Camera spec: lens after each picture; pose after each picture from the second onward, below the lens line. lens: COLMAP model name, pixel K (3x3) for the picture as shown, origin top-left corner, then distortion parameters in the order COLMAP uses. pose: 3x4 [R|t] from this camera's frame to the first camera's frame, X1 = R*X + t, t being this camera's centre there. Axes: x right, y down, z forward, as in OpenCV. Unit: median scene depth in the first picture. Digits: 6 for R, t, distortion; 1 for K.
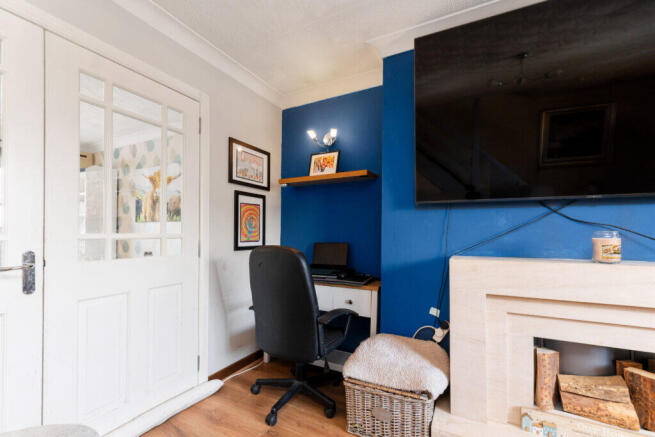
lens RADIAL K [[286.3, 0, 321.9], [0, 286.3, 230.0], [0, 0, 1]] dist [-0.003735, -0.000245]
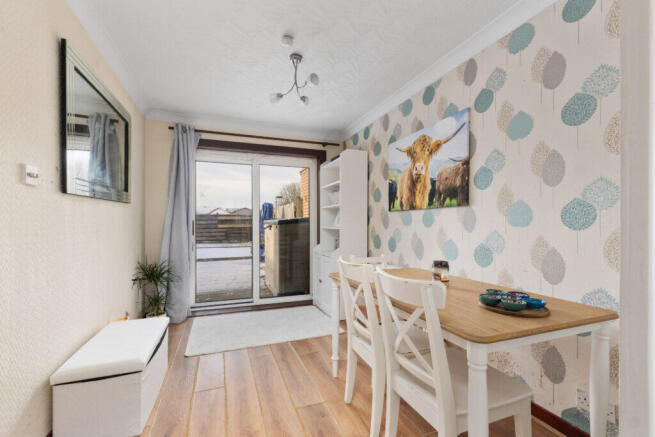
lens RADIAL K [[286.3, 0, 327.1], [0, 286.3, 221.1], [0, 0, 1]] dist [-0.003735, -0.000245]
pose [[0.750326, -0.009681, -0.660997, -0.266970], [0.005957, 0.999951, -0.007884, 0.004521], [0.661041, 0.001978, 0.750347, 0.305285]]
